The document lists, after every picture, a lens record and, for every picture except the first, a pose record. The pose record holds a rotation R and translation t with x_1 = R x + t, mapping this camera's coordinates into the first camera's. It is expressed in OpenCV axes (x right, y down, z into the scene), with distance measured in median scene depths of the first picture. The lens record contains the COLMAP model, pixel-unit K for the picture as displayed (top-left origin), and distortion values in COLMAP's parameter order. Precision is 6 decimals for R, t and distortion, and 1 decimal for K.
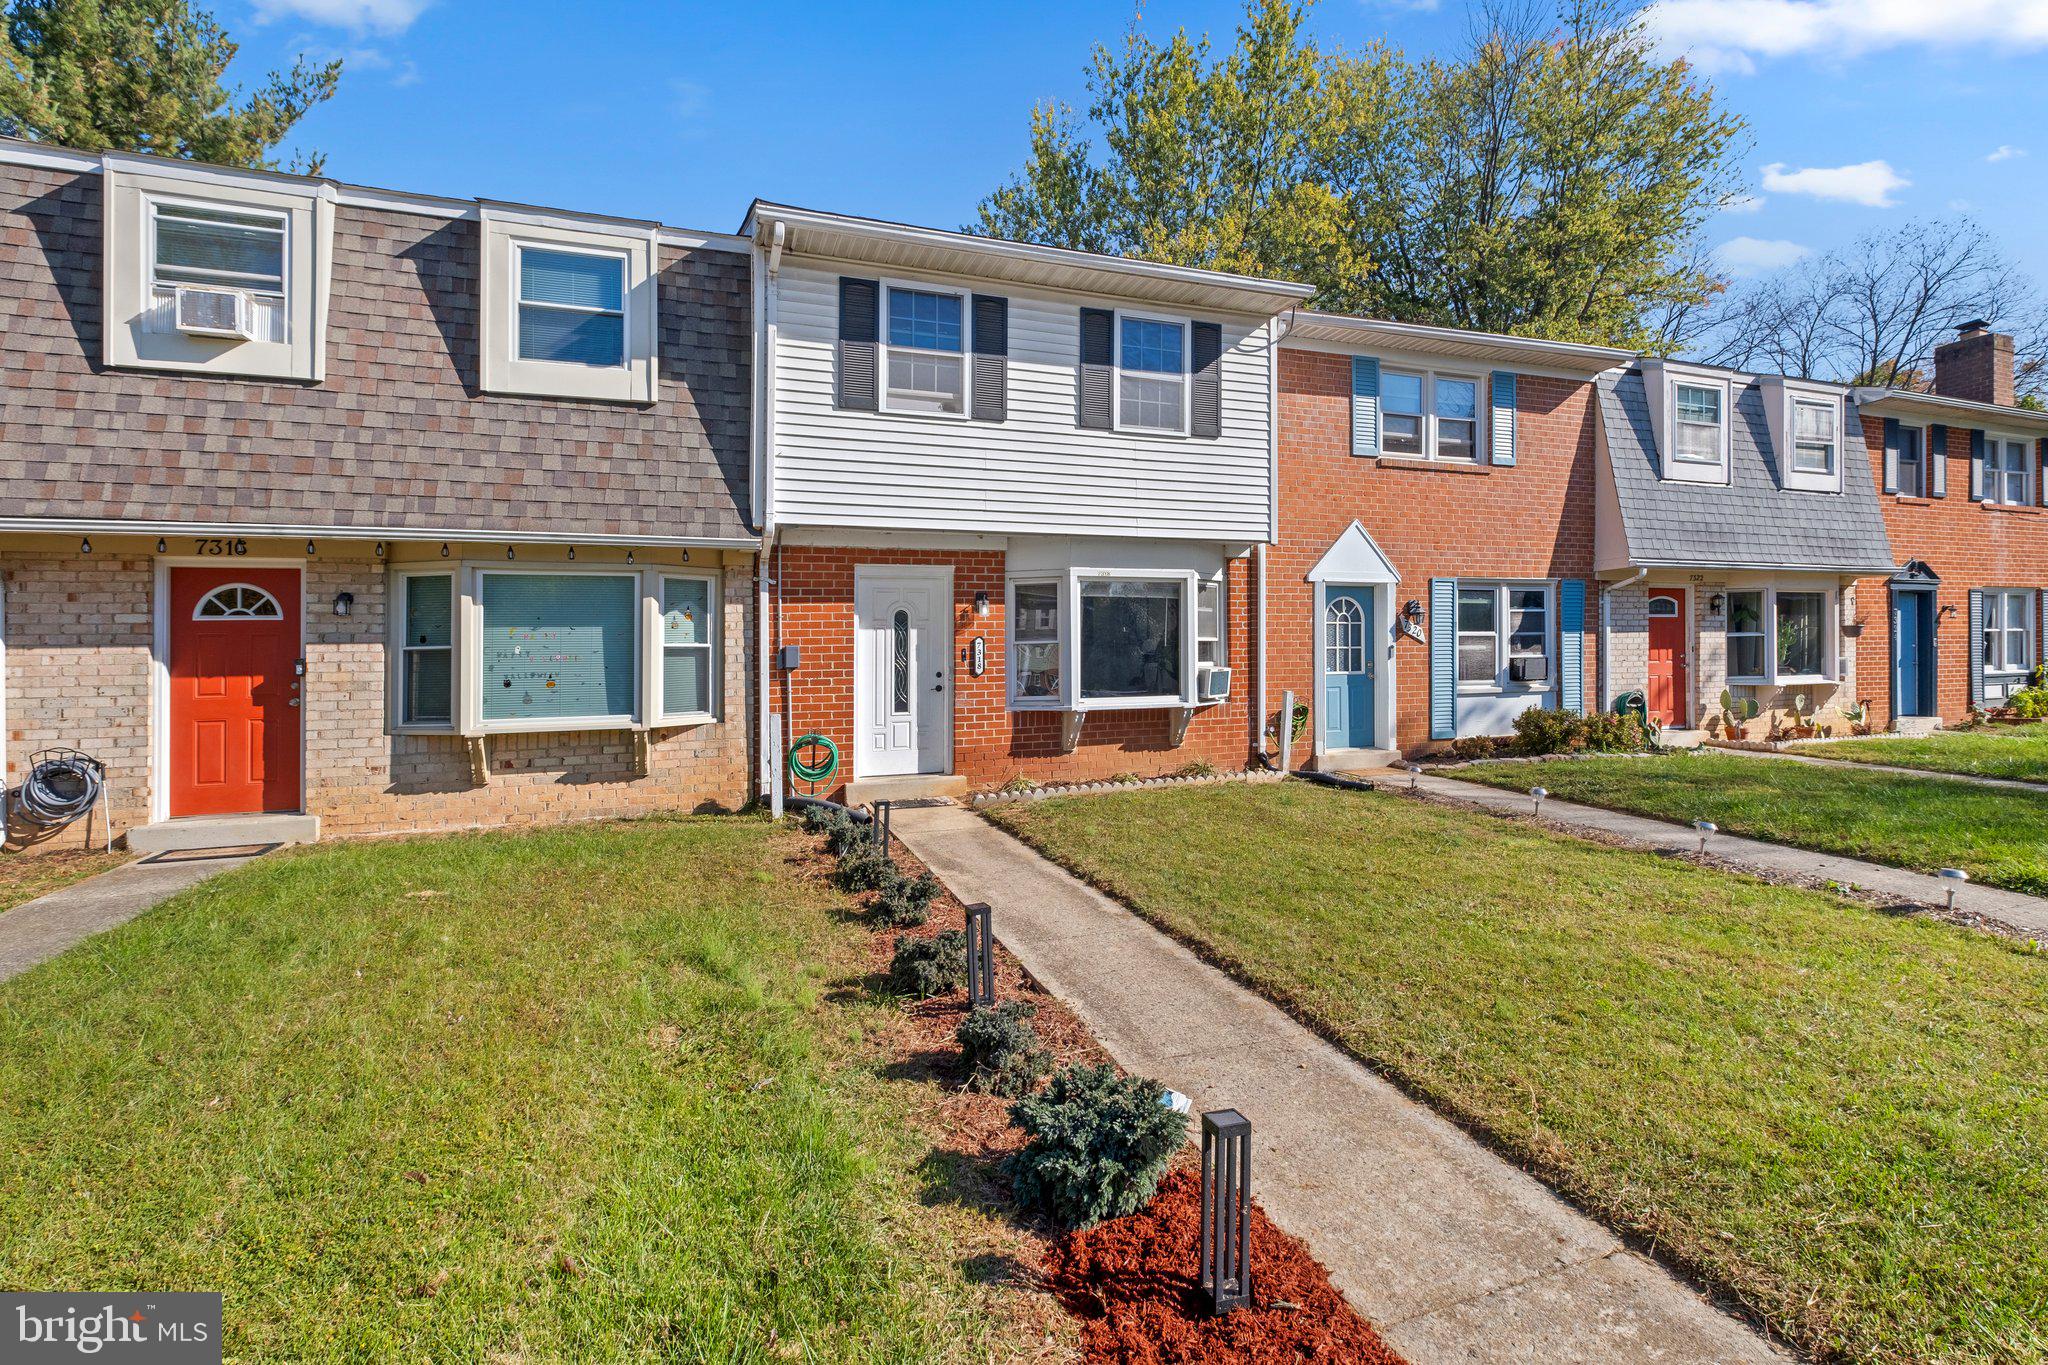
lens RADIAL K [[1032.0, 0, 1025.6], [0, 1032.0, 706.8], [0, 0, 1]] dist [0.011667, -0.006757]
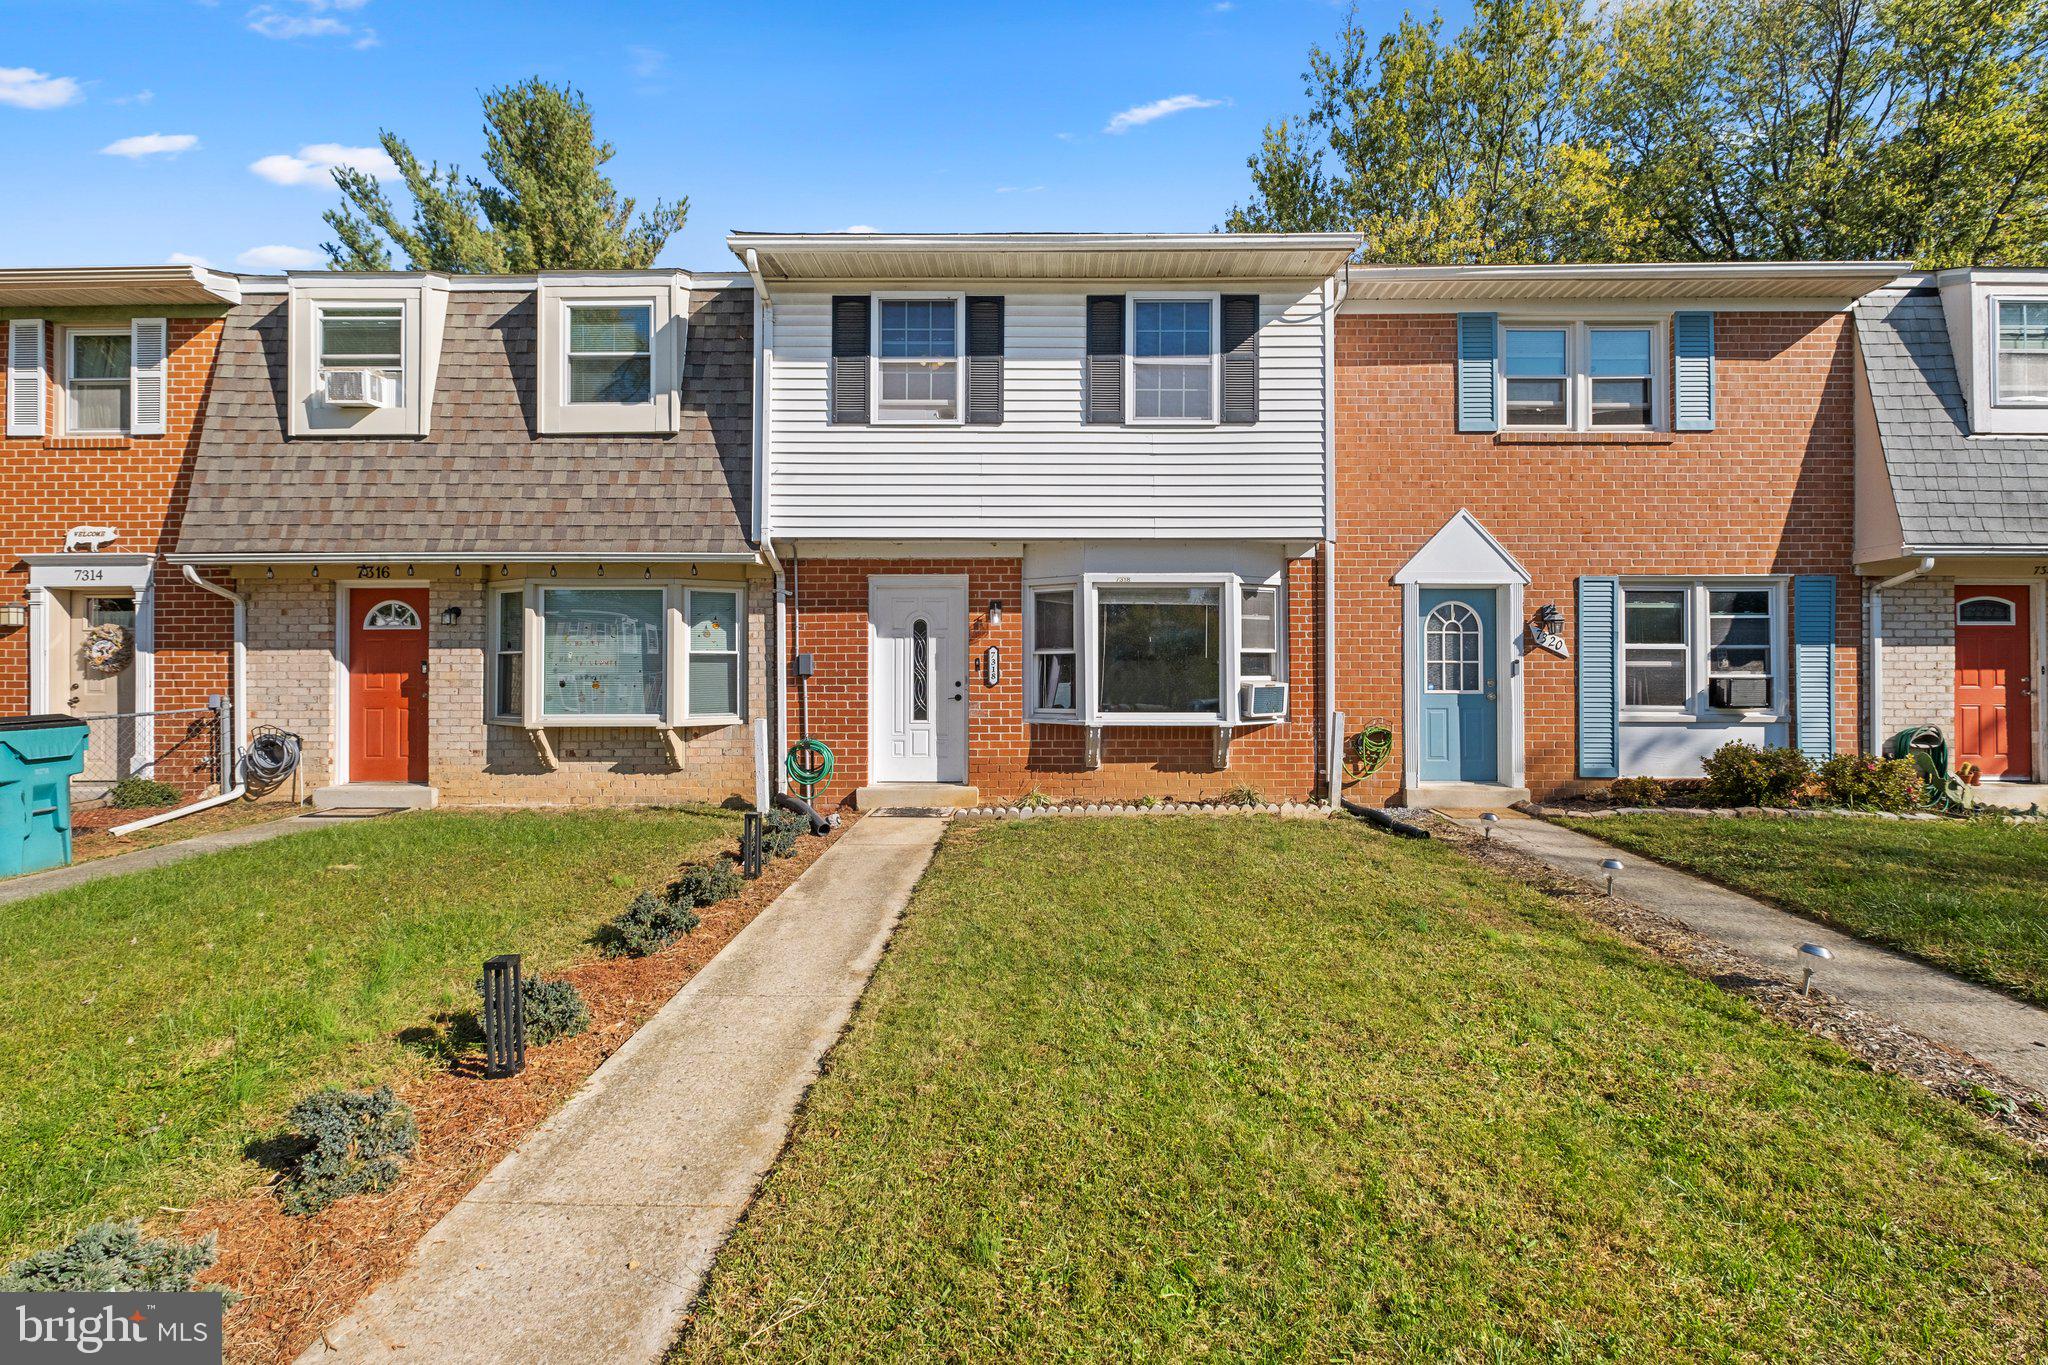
lens RADIAL K [[903.8, 0, 1021.1], [0, 903.8, 688.4], [0, 0, 1]] dist [0.008996, -0.008121]
pose [[0.925597, 0.024663, -0.377705, 0.300325], [-0.031719, 0.999419, -0.012471, -0.017809], [0.377178, 0.023524, 0.925842, 0.214524]]
